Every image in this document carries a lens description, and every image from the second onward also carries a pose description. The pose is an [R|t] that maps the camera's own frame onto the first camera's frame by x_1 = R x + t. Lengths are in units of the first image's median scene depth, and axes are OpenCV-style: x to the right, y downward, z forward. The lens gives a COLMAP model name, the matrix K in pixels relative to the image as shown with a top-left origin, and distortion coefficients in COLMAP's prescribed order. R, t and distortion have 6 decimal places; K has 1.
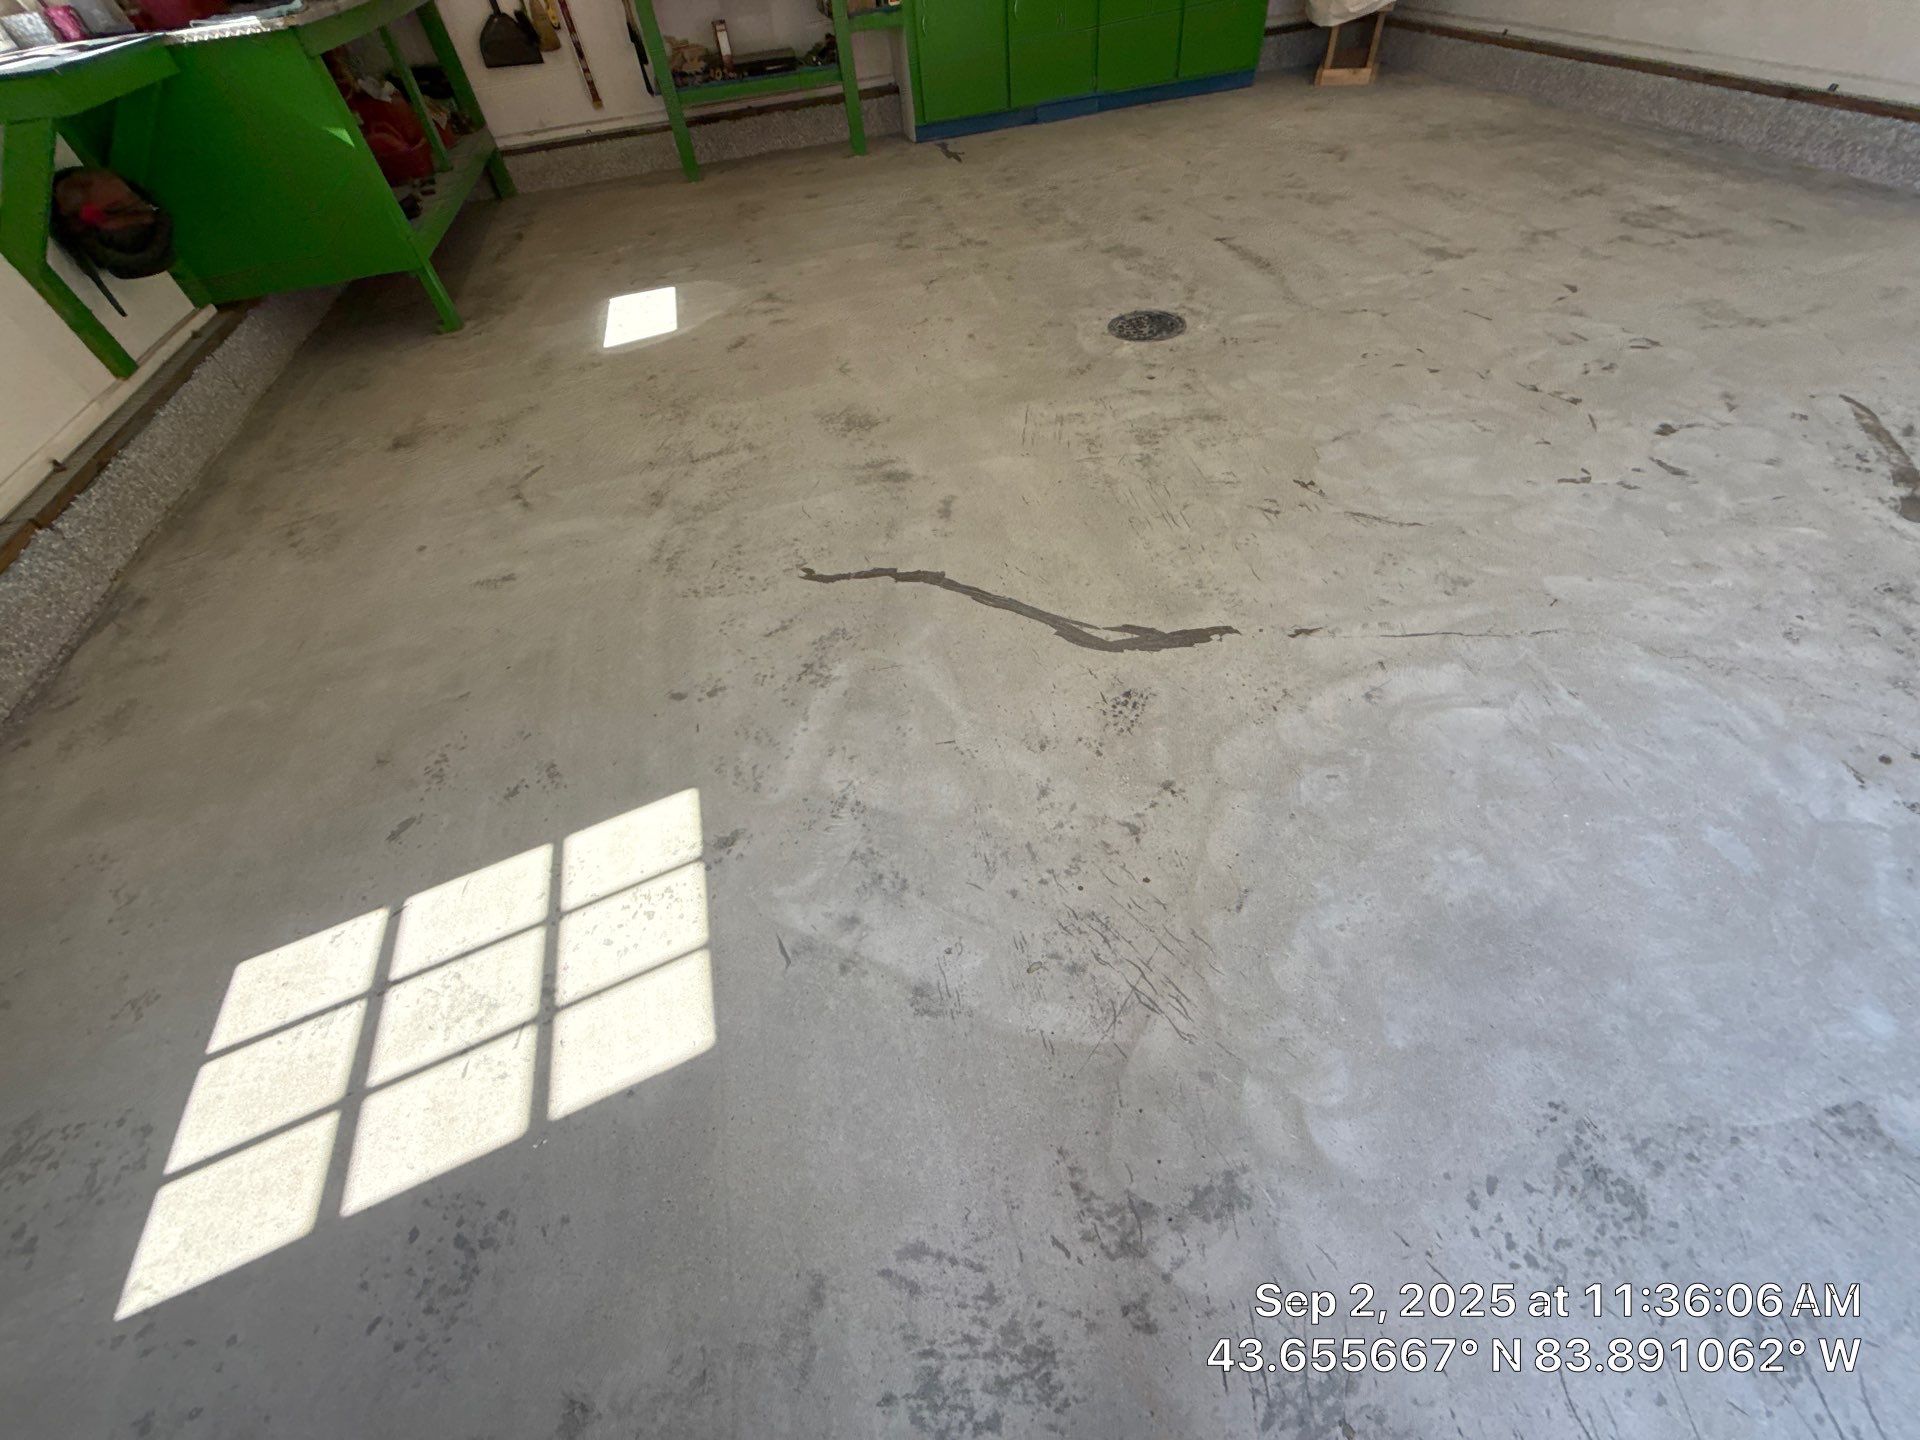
lens RADIAL K [[754.2, 0, 965.5], [0, 754.2, 712.4], [0, 0, 1]] dist [0.001496, -0.000495]
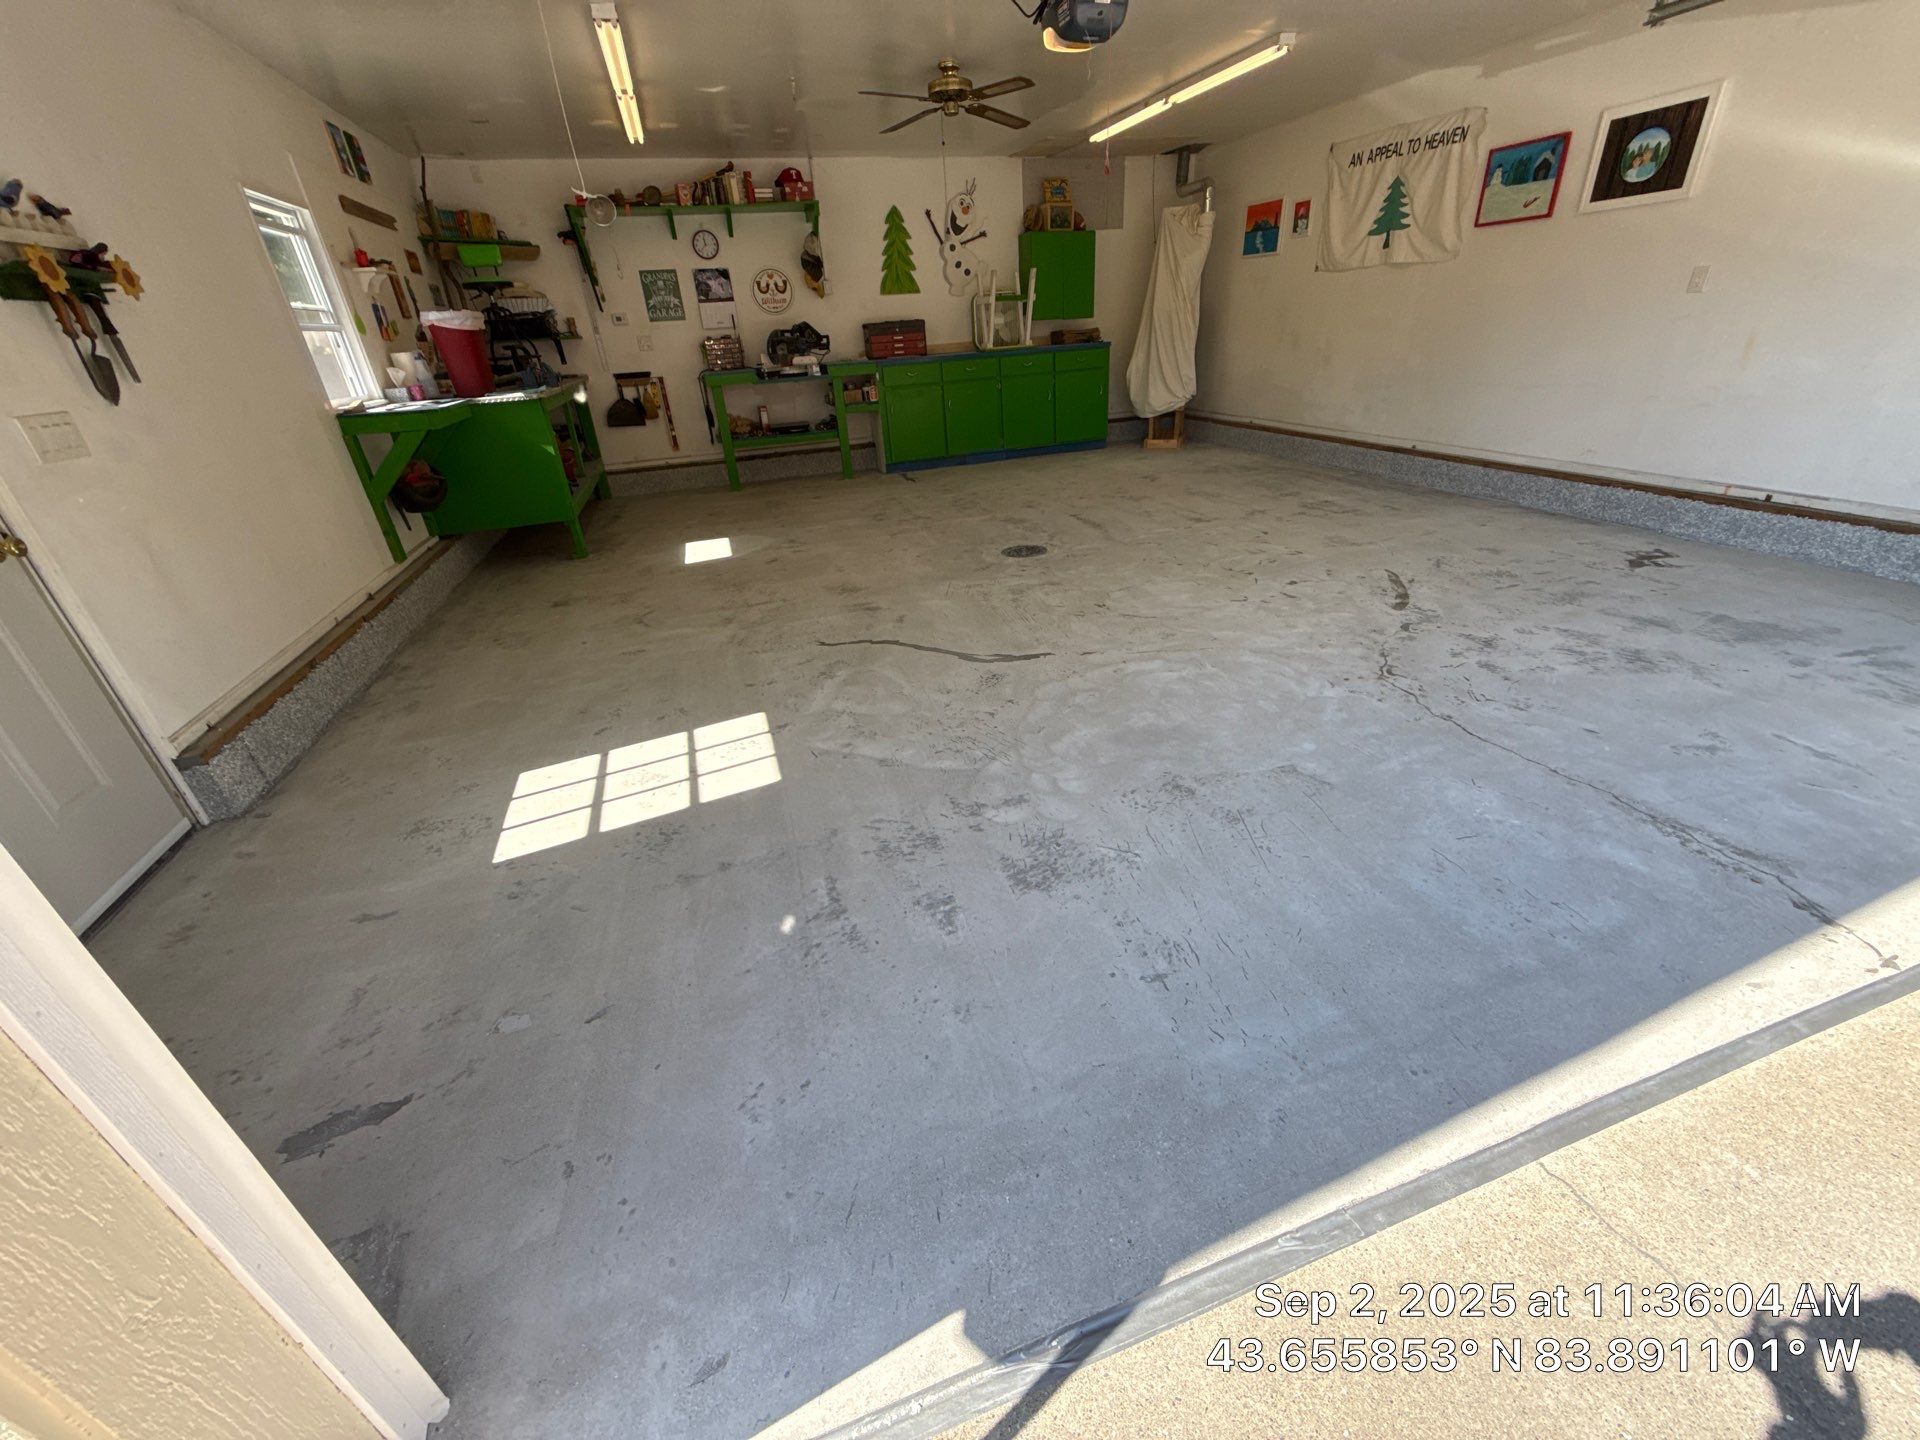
lens RADIAL K [[754.2, 0, 965.0], [0, 754.2, 720.7], [0, 0, 1]] dist [0.001496, -0.000495]
pose [[0.998666, -0.000132, 0.051637, 0.020998], [0.018558, 0.934097, -0.356537, 0.362751], [-0.048187, 0.357020, 0.932853, -0.348497]]
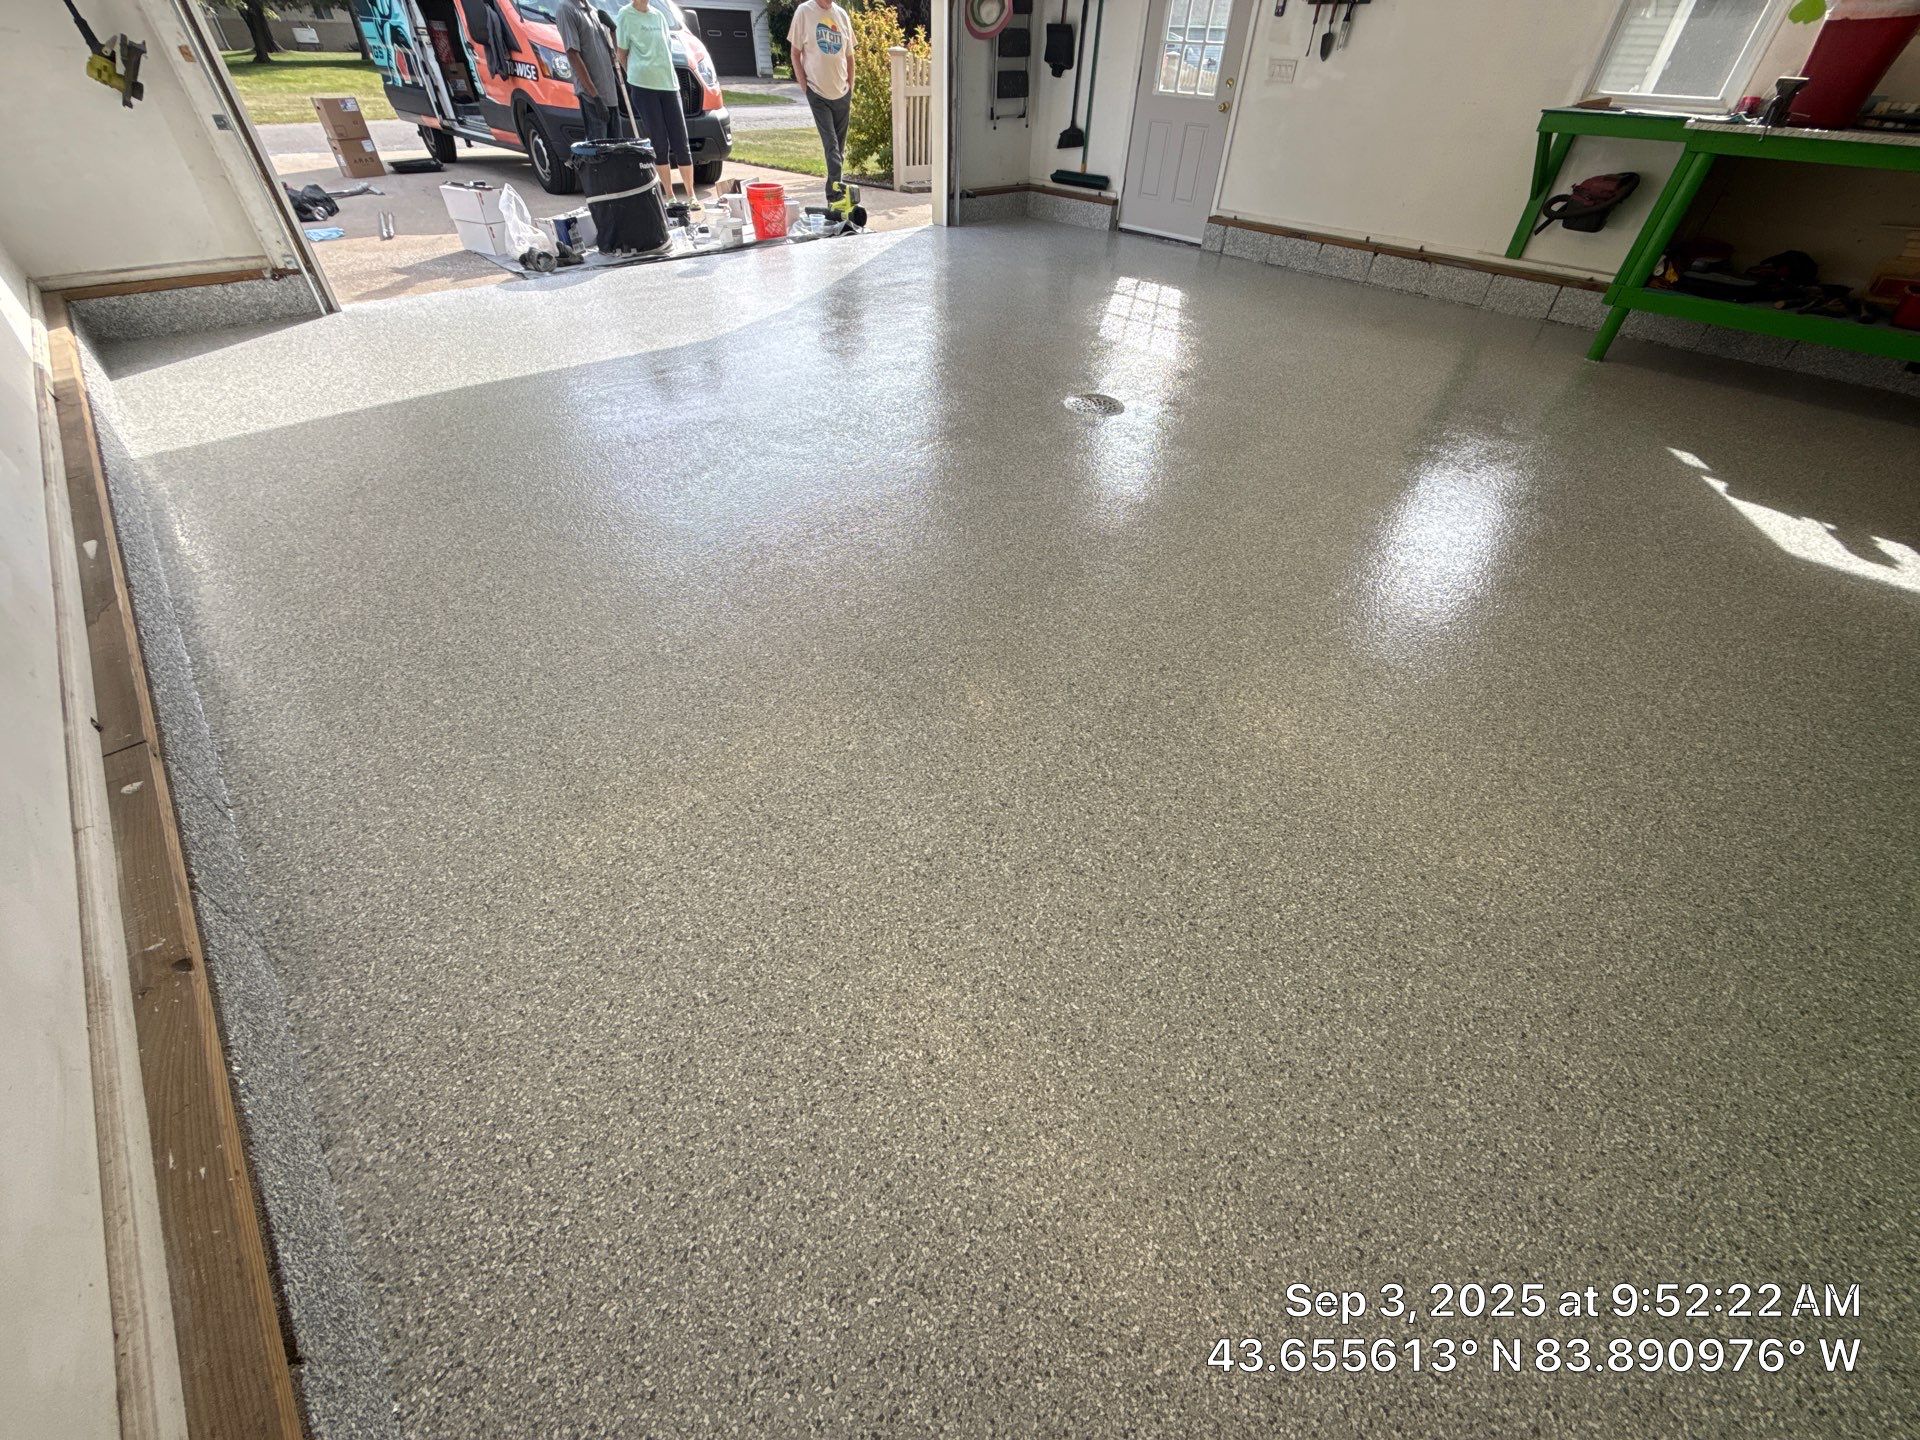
lens RADIAL K [[754.2, 0, 963.1], [0, 754.2, 716.0], [0, 0, 1]] dist [0.001496, -0.000495]
pose [[-0.890094, 0.346041, -0.296628, 0.825141], [-0.308236, 0.022390, 0.951046, -1.362811], [0.335742, 0.937952, 0.086733, 1.095561]]
